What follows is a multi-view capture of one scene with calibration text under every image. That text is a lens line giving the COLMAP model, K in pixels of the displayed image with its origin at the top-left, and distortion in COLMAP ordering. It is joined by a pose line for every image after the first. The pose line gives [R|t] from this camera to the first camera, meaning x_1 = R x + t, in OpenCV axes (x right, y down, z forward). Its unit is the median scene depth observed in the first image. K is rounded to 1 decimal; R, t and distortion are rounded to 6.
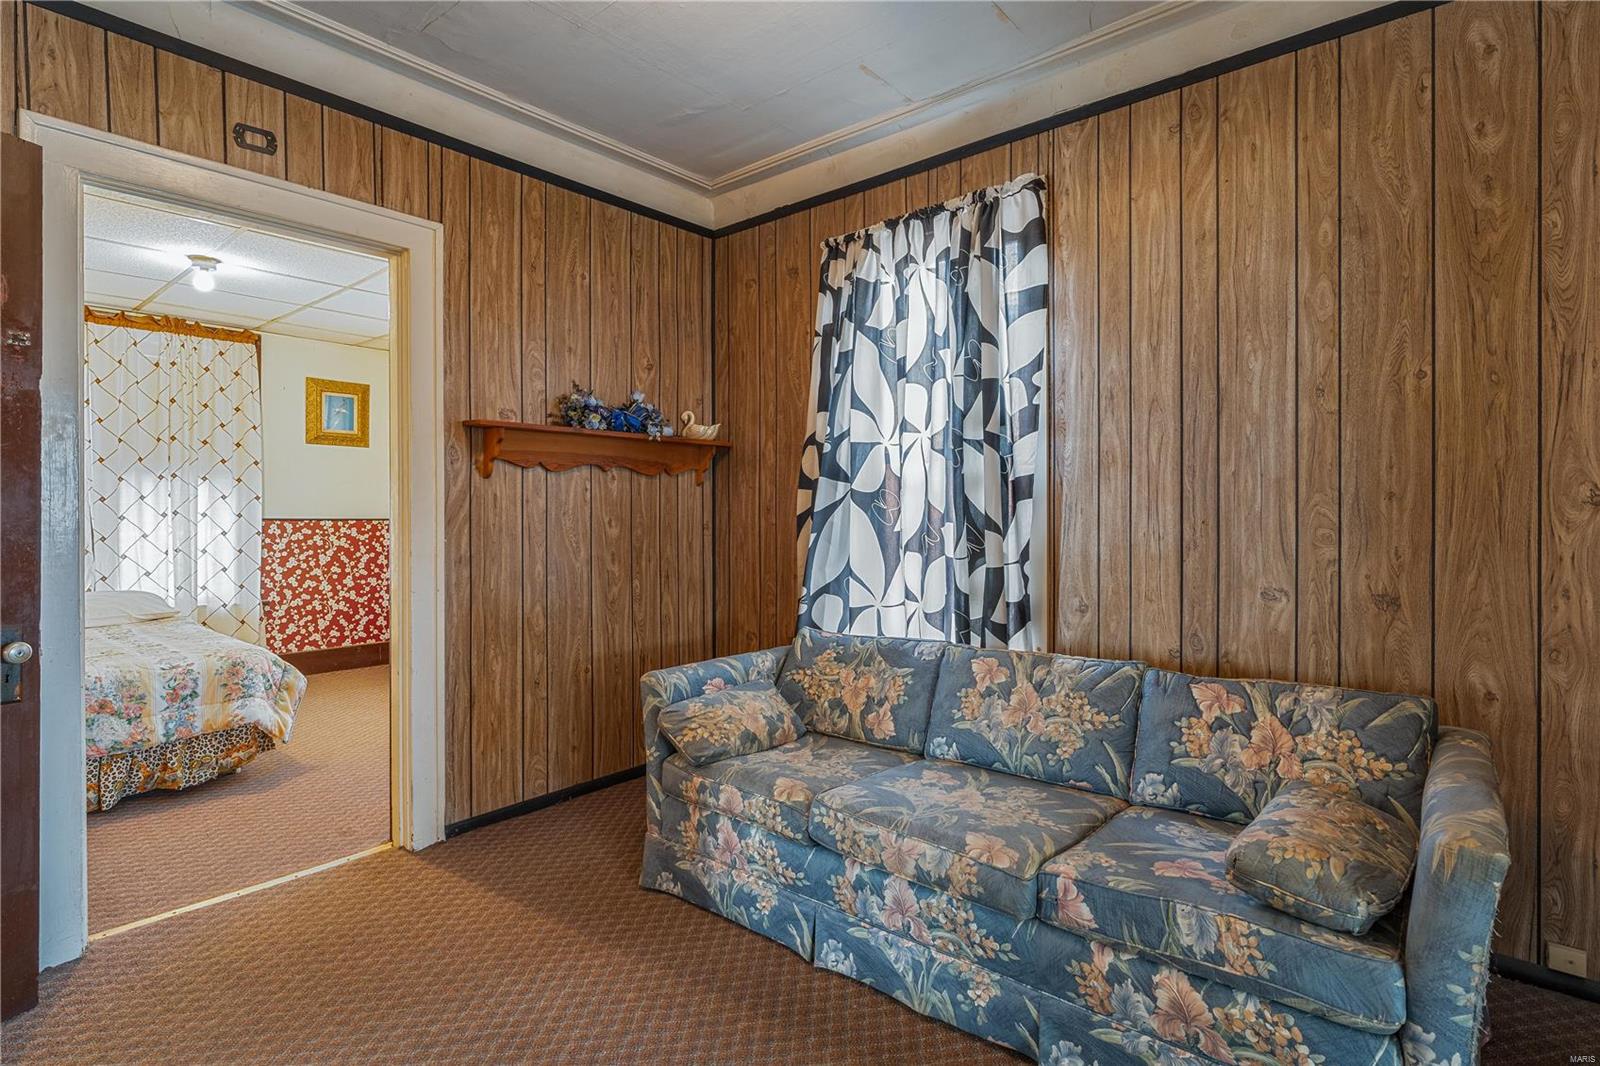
lens RADIAL K [[794.6, 0, 826.9], [0, 794.6, 520.1], [0, 0, 1]] dist [-0.002179, 0.000084]
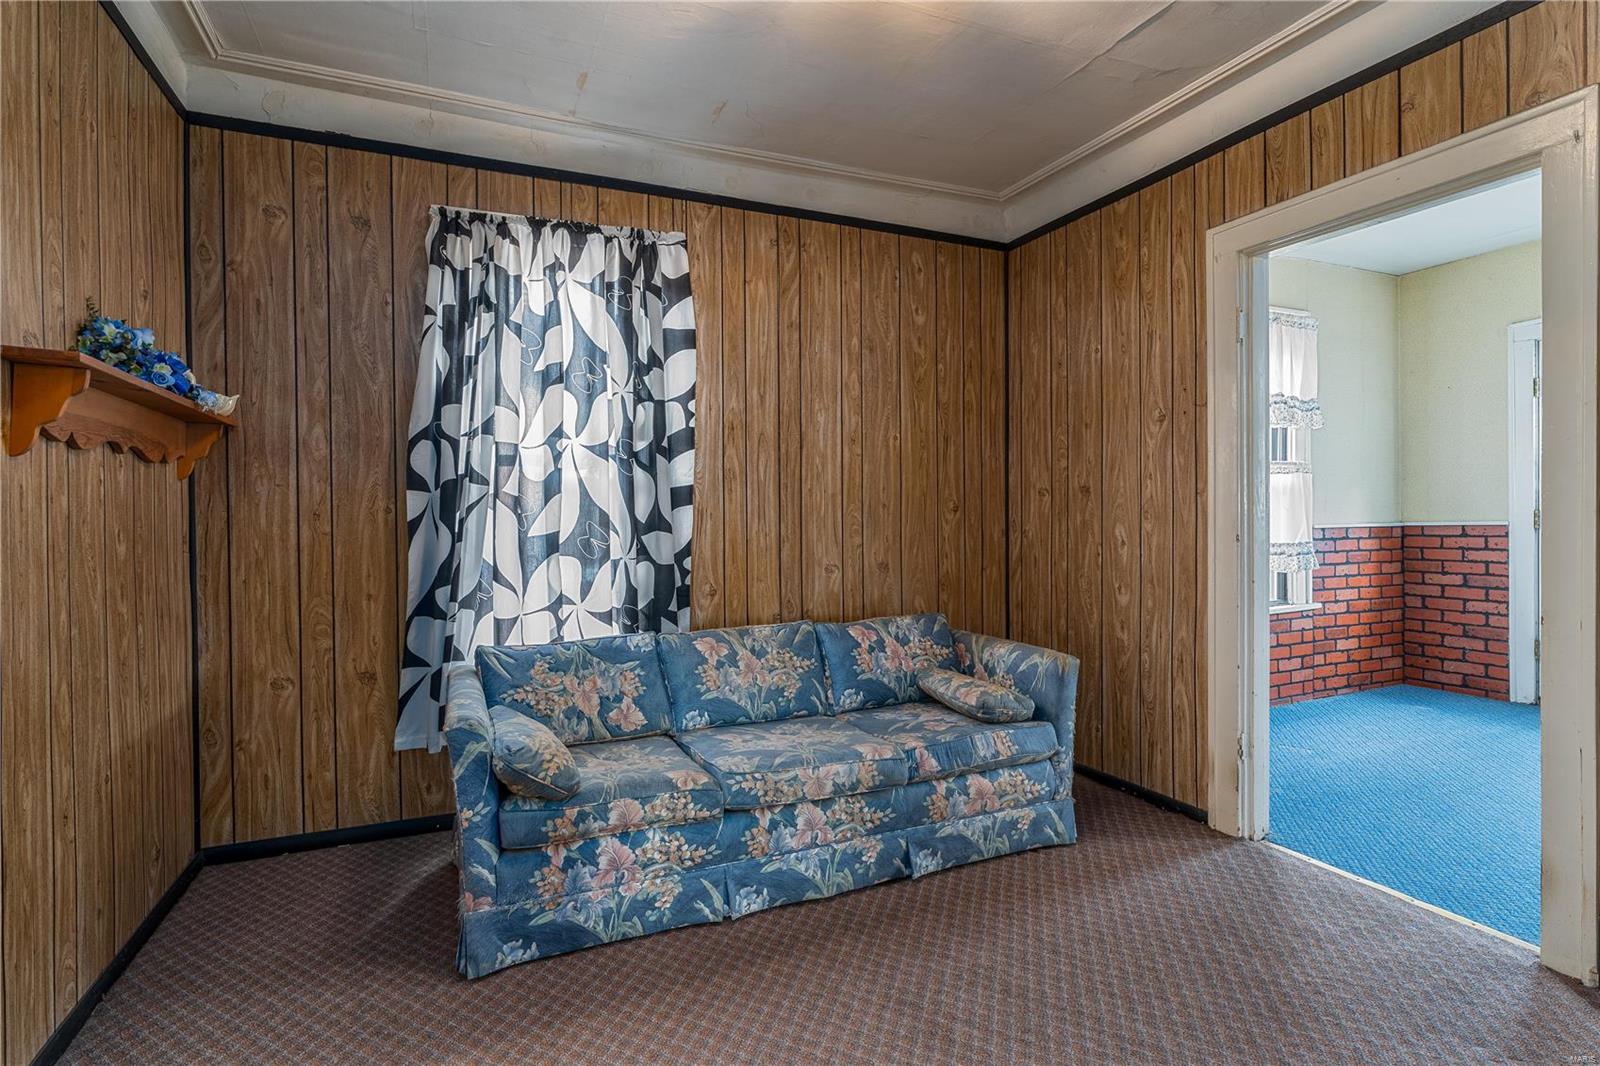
lens RADIAL K [[786.8, 0, 803.5], [0, 786.8, 527.2], [0, 0, 1]] dist [-0.001223, 0.000099]
pose [[0.449912, -0.014437, 0.892956, -1.008632], [0.014238, 0.999858, 0.008992, -0.002409], [-0.892959, 0.008668, 0.450054, 0.427597]]
